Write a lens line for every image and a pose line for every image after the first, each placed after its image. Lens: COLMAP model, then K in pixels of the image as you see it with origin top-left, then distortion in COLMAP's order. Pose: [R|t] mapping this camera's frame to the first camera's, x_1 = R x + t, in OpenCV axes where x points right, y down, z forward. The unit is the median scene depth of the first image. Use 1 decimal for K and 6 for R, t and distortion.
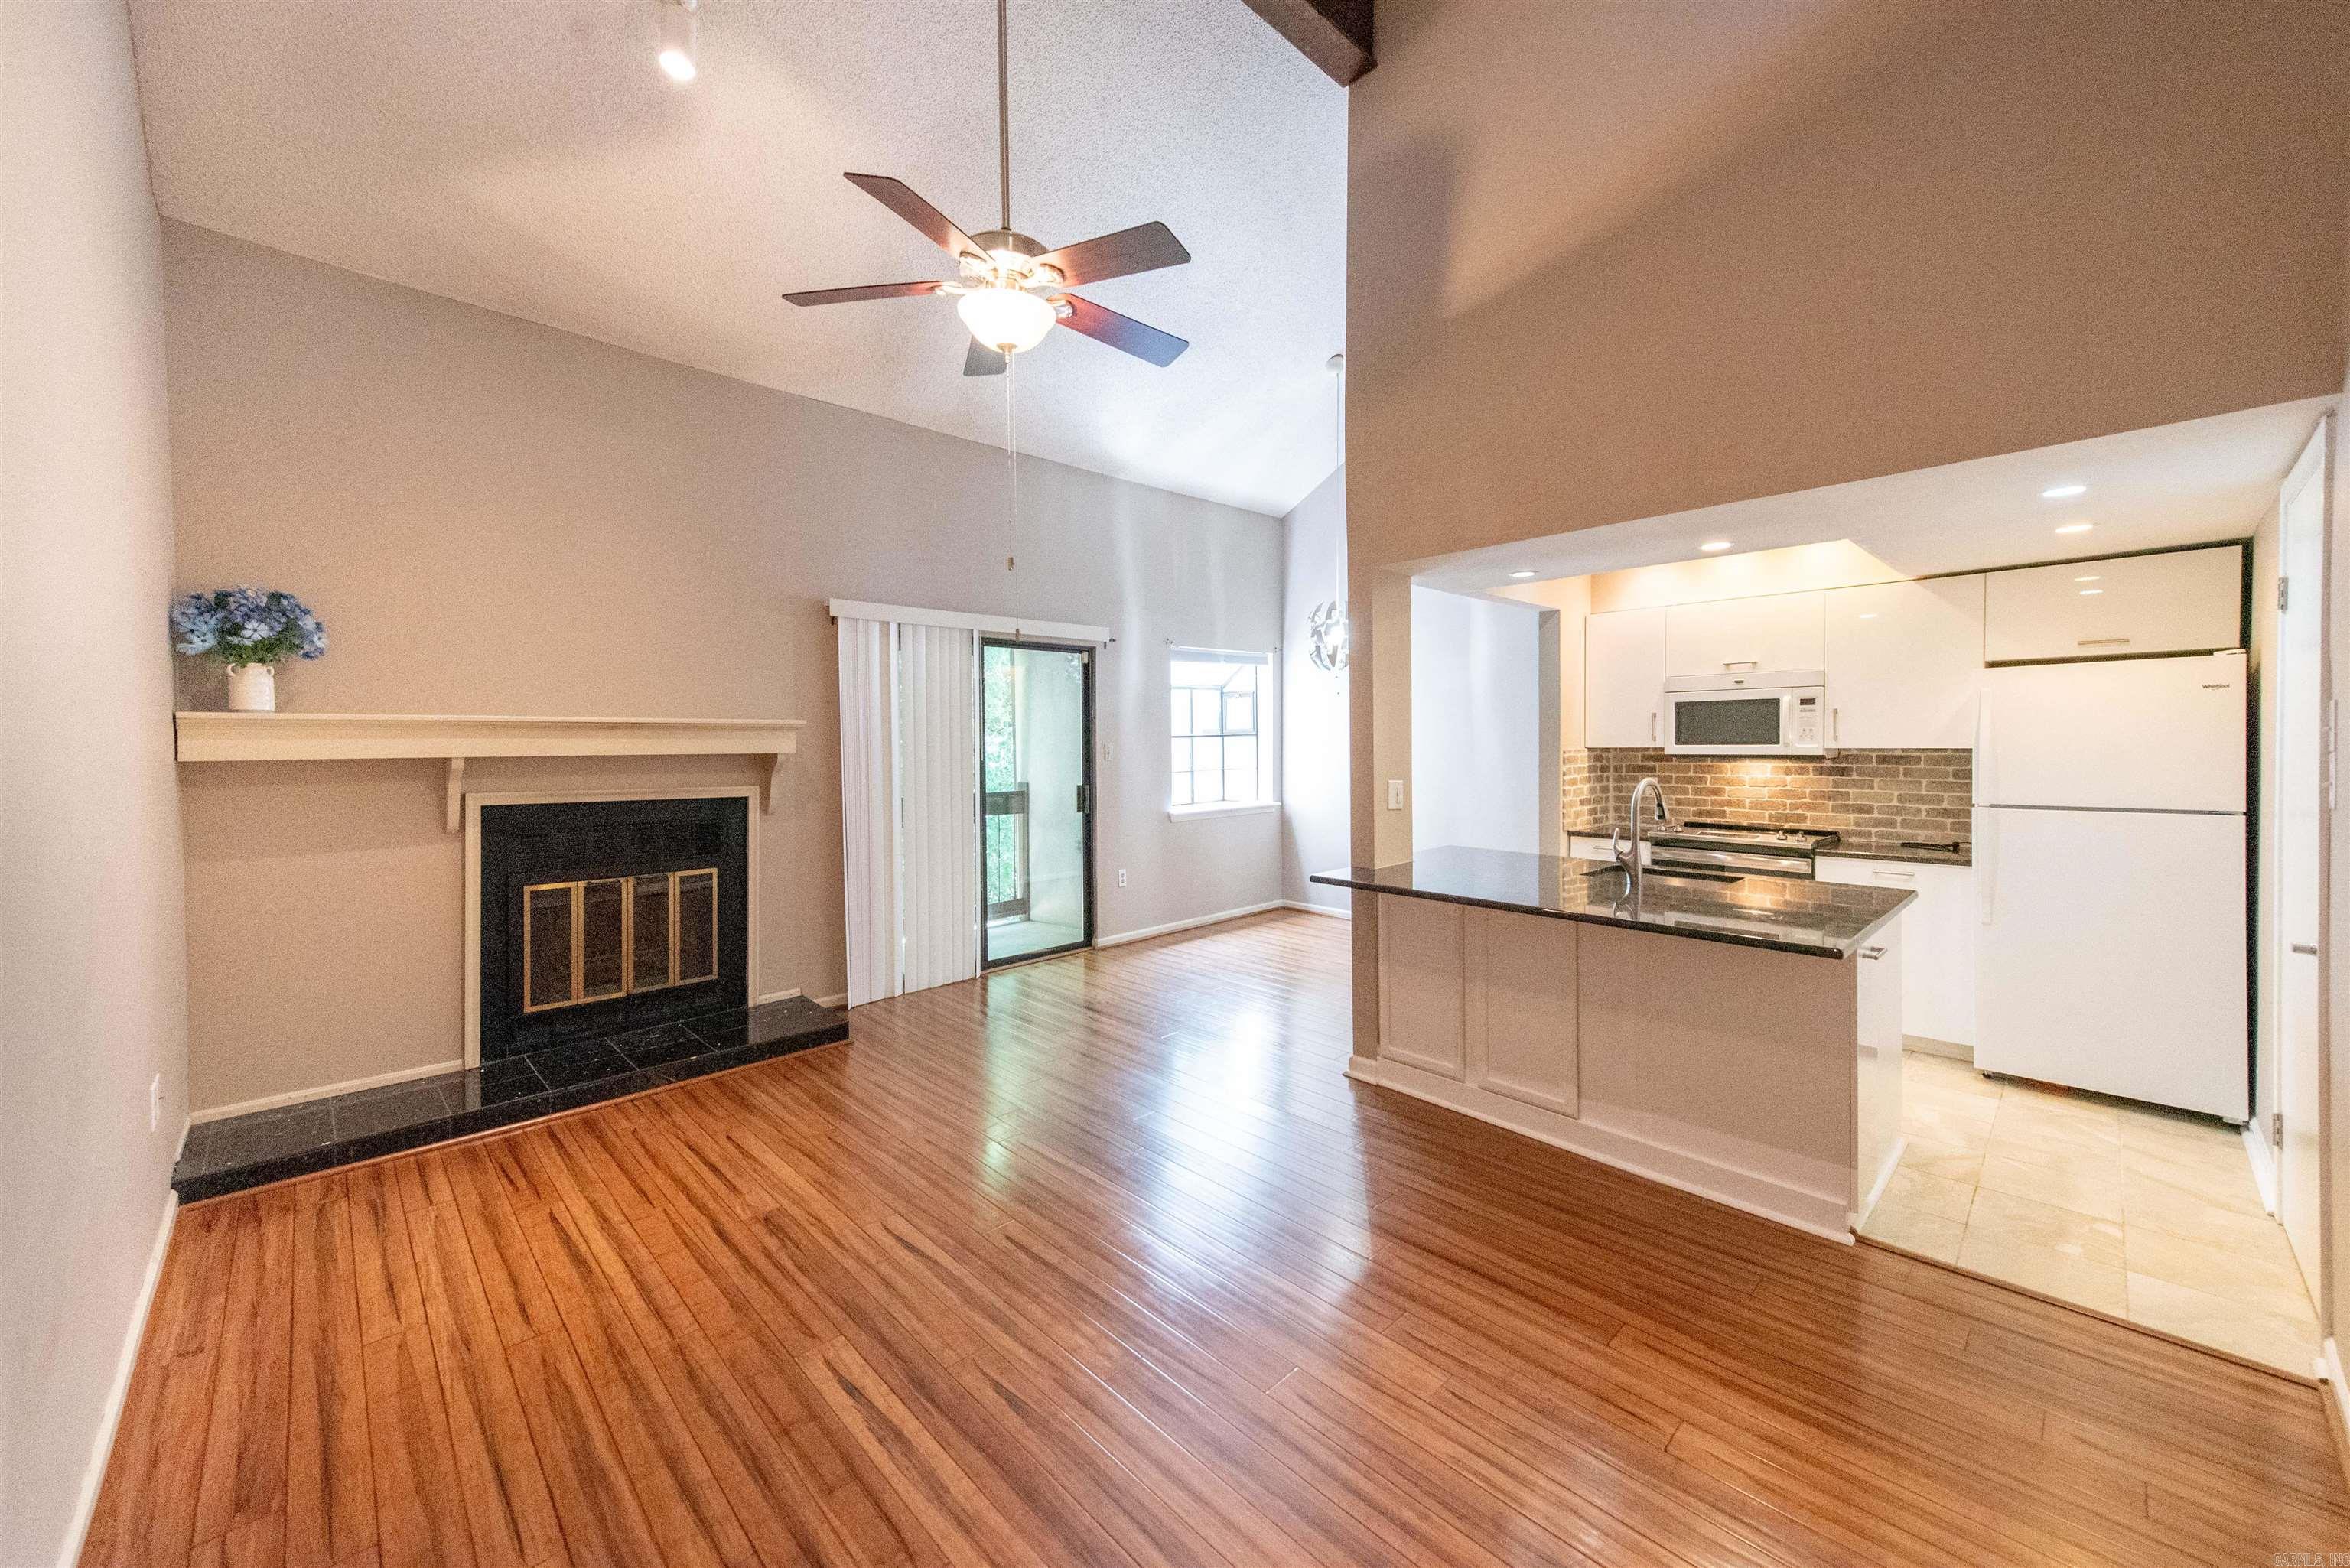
lens RADIAL K [[919.0, 0, 1200.0], [0, 919.0, 750.3], [0, 0, 1]] dist [0.002763, 0.001960]
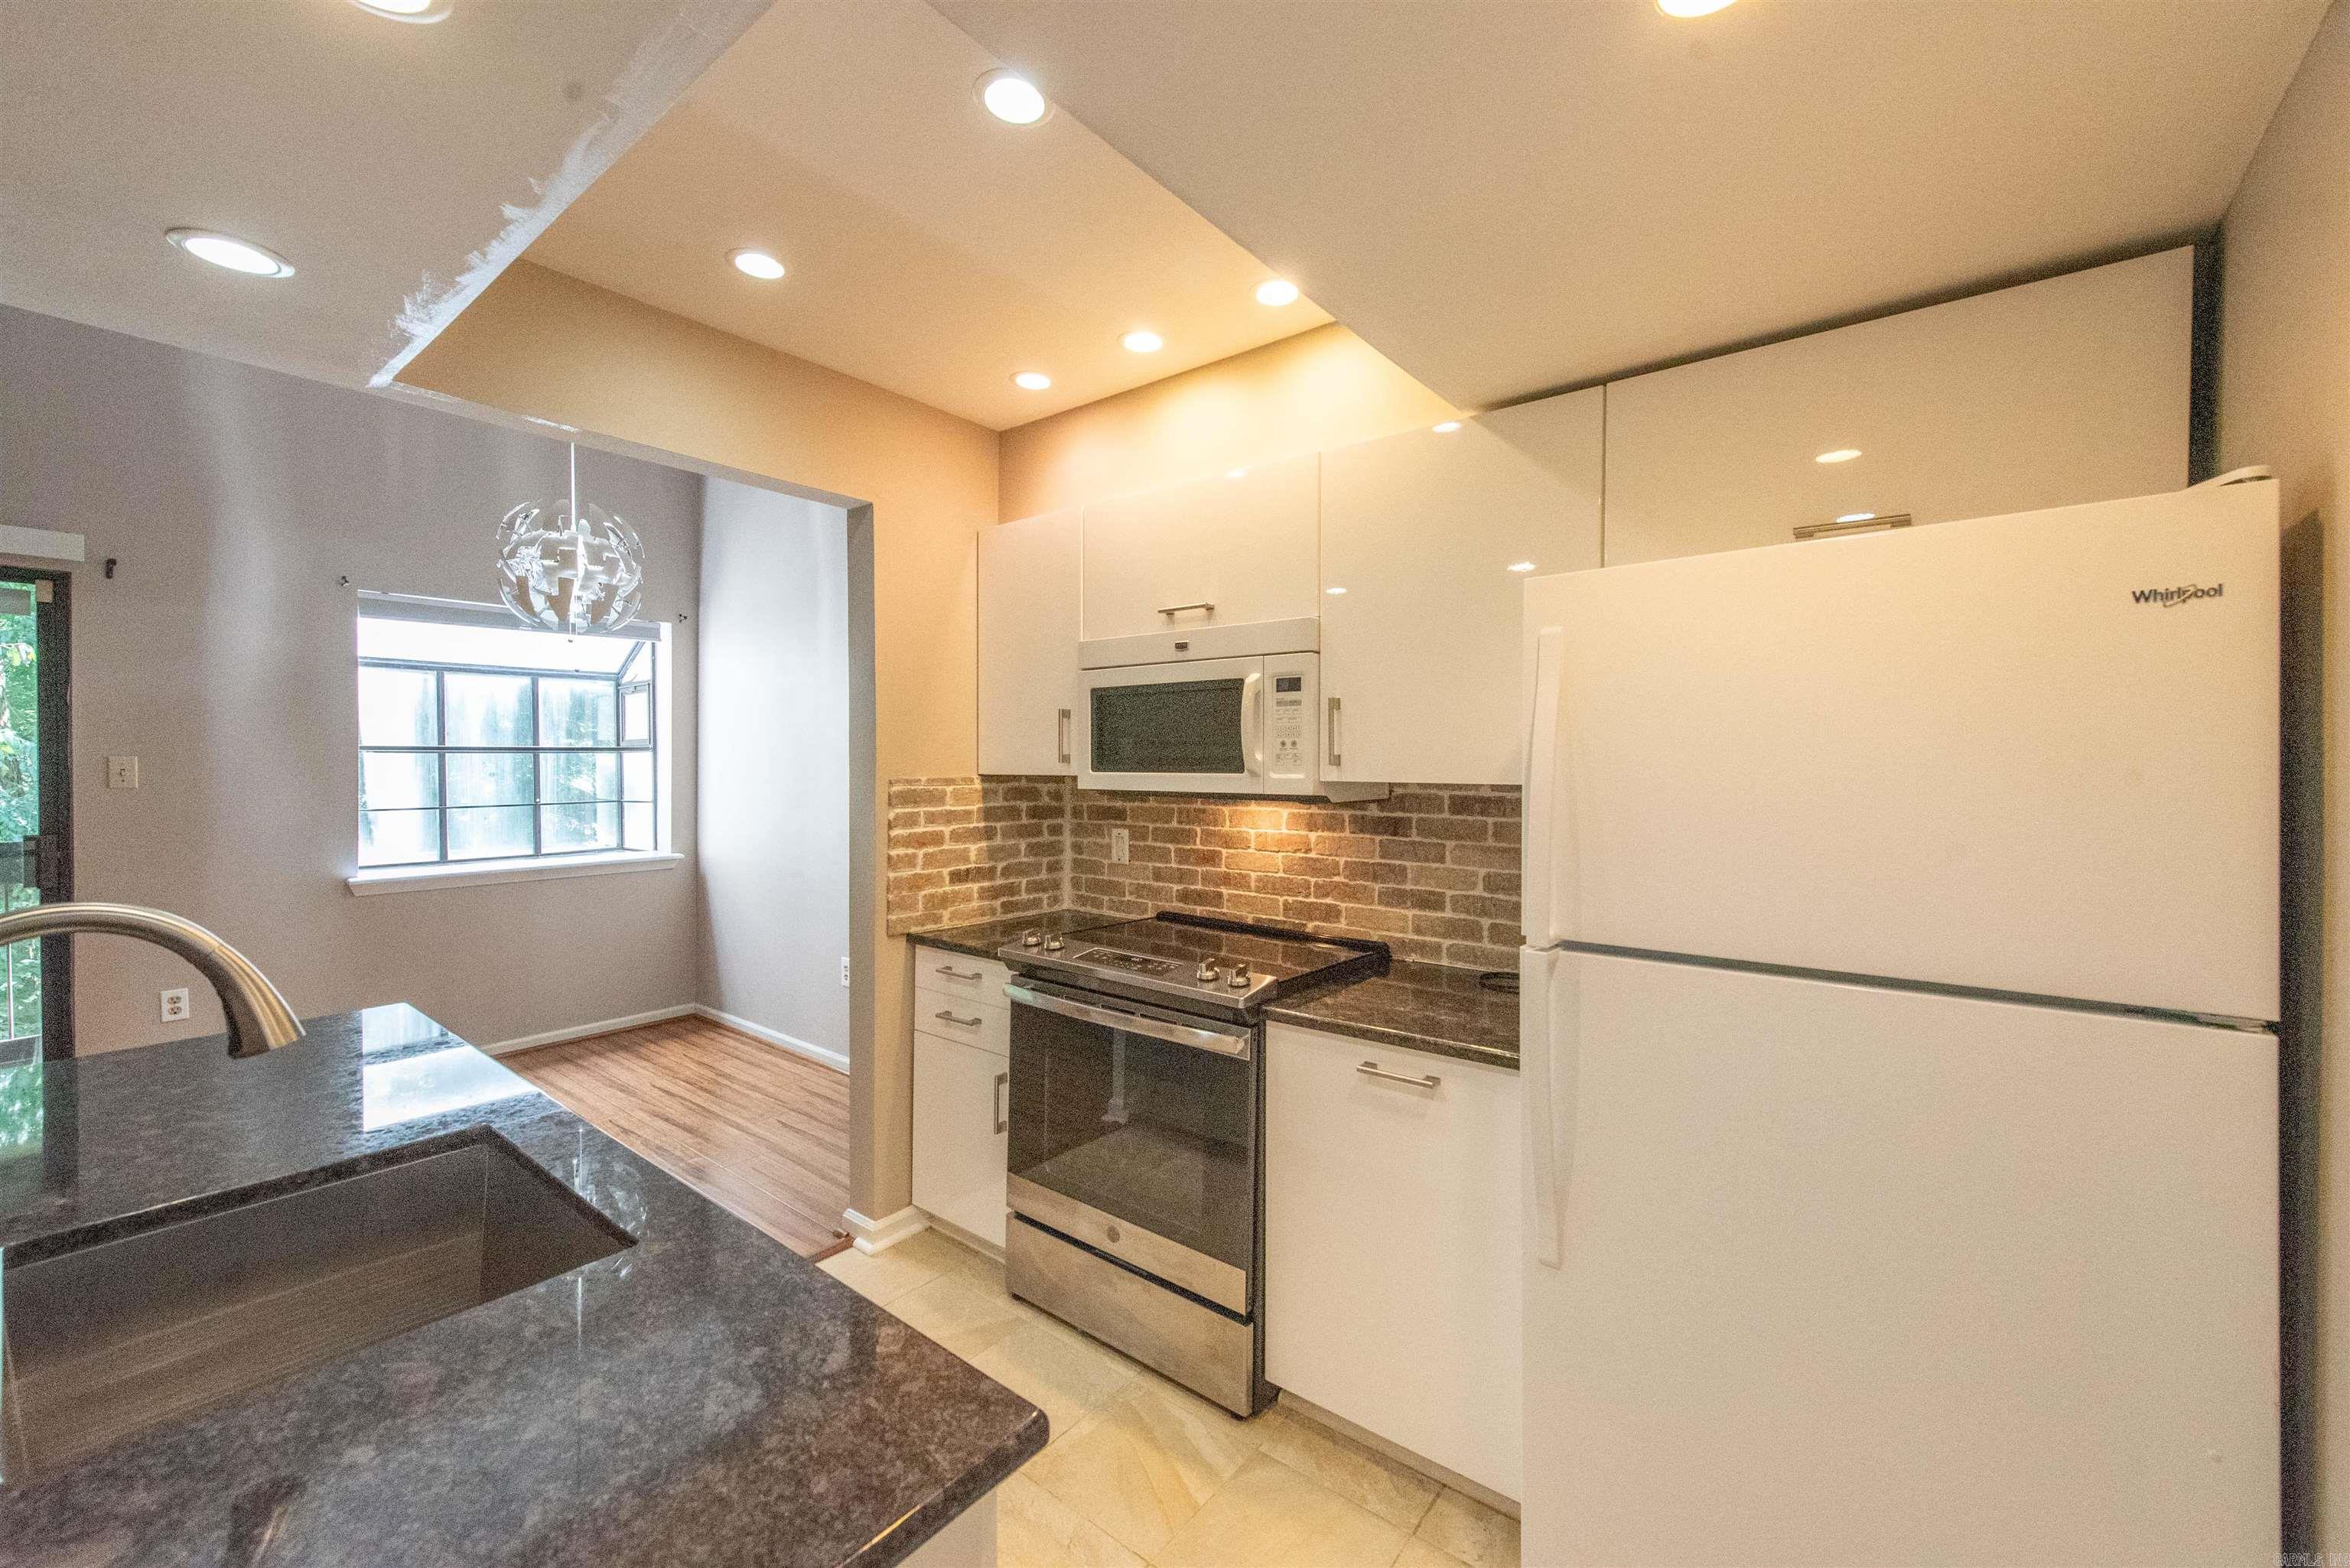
lens RADIAL K [[919.0, 0, 1135.7], [0, 919.0, 770.0], [0, 0, 1]] dist [0.002763, 0.001960]
pose [[0.996198, 0.007189, 0.086819, 0.494923], [-0.007590, 0.999962, 0.004286, -0.009149], [-0.086785, -0.004928, 0.996215, 0.487833]]
